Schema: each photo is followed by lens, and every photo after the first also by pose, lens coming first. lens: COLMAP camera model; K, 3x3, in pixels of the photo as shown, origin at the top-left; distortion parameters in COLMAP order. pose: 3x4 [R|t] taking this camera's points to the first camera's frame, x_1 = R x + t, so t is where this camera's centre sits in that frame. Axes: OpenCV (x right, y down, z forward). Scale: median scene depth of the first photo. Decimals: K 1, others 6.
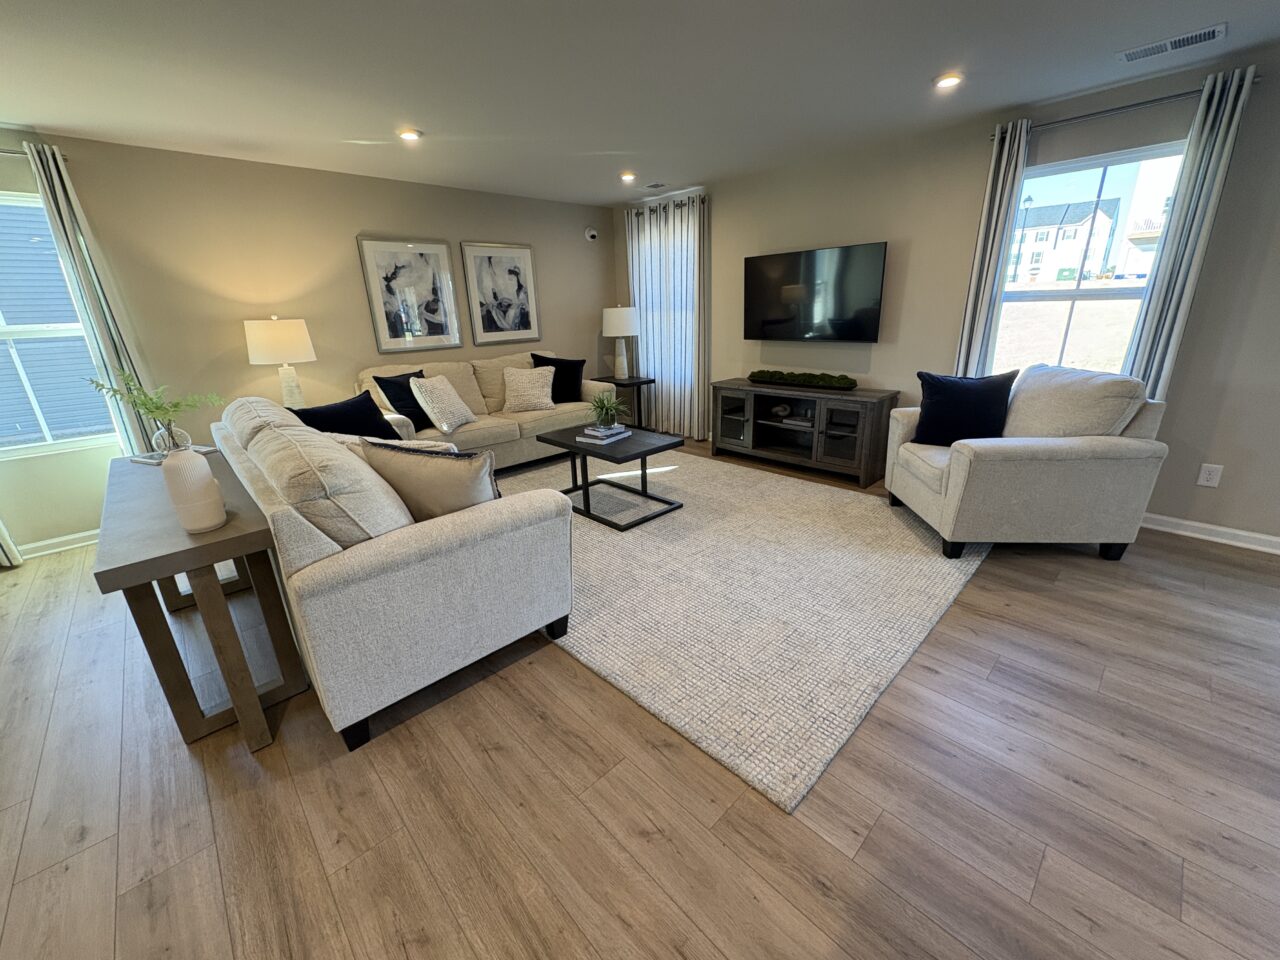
lens RADIAL K [[507.1, 0, 640.0], [0, 507.1, 480.0], [0, 0, 1]] dist [0.000215, -0.000204]
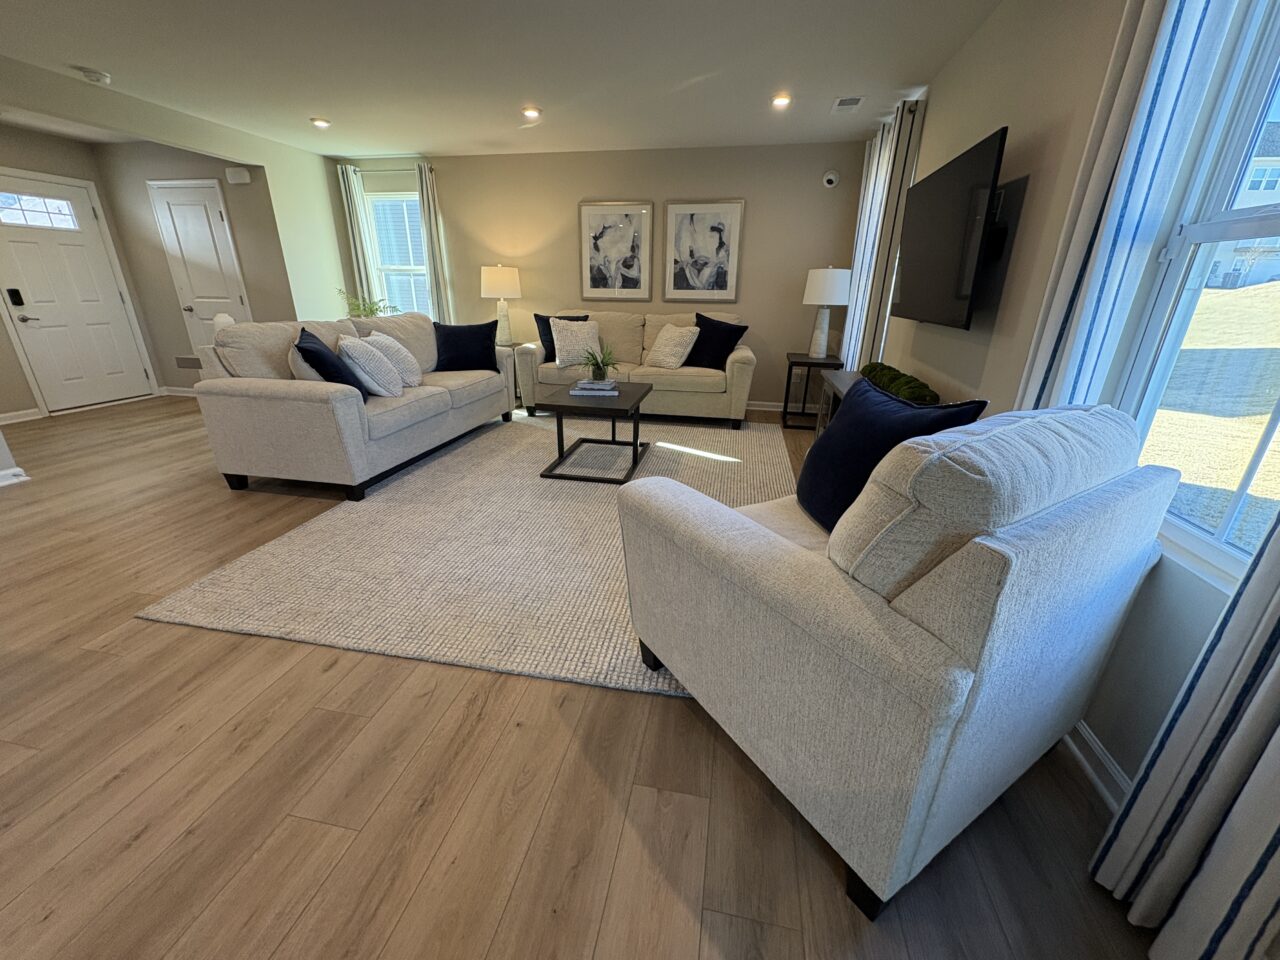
lens RADIAL K [[507.1, 0, 640.0], [0, 507.1, 480.0], [0, 0, 1]] dist [0.000215, -0.000204]
pose [[0.575632, 0.328135, -0.748982, 0.602680], [-0.294739, 0.937643, 0.184266, -0.100264], [0.762742, 0.114685, 0.636452, 0.346807]]
